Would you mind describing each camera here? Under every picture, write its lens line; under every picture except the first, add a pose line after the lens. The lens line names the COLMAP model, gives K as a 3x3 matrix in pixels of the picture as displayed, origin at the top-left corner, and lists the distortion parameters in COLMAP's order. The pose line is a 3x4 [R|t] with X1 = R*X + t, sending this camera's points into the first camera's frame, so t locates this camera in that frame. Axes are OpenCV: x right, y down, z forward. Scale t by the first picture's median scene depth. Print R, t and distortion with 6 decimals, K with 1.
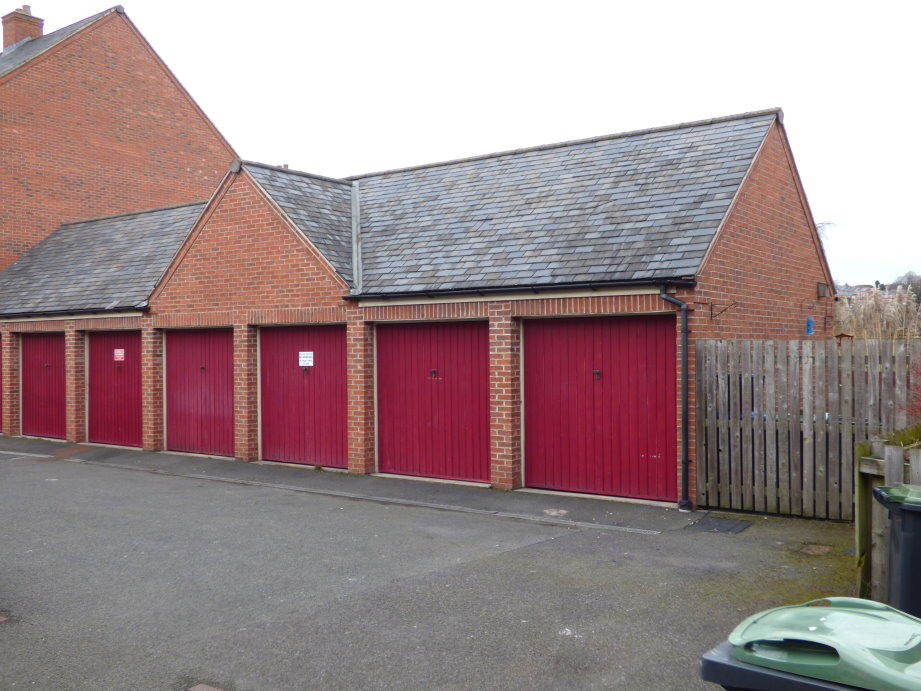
lens RADIAL K [[857.3, 0, 460.5], [0, 857.3, 345.5], [0, 0, 1]] dist [0.003259, -0.005217]
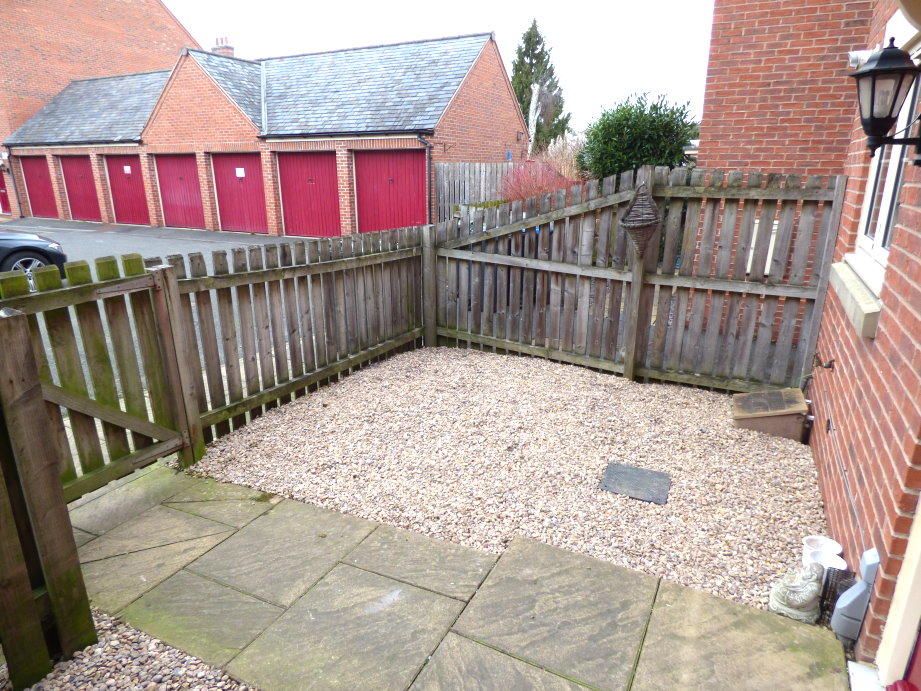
lens RADIAL K [[567.4, 0, 461.4], [0, 567.4, 339.0], [0, 0, 1]] dist [0.003900, 0.003352]
pose [[0.990183, -0.033400, 0.135728, 0.109759], [-0.006857, 0.958256, 0.285829, 0.007045], [-0.139609, -0.283954, 0.948620, -0.303533]]
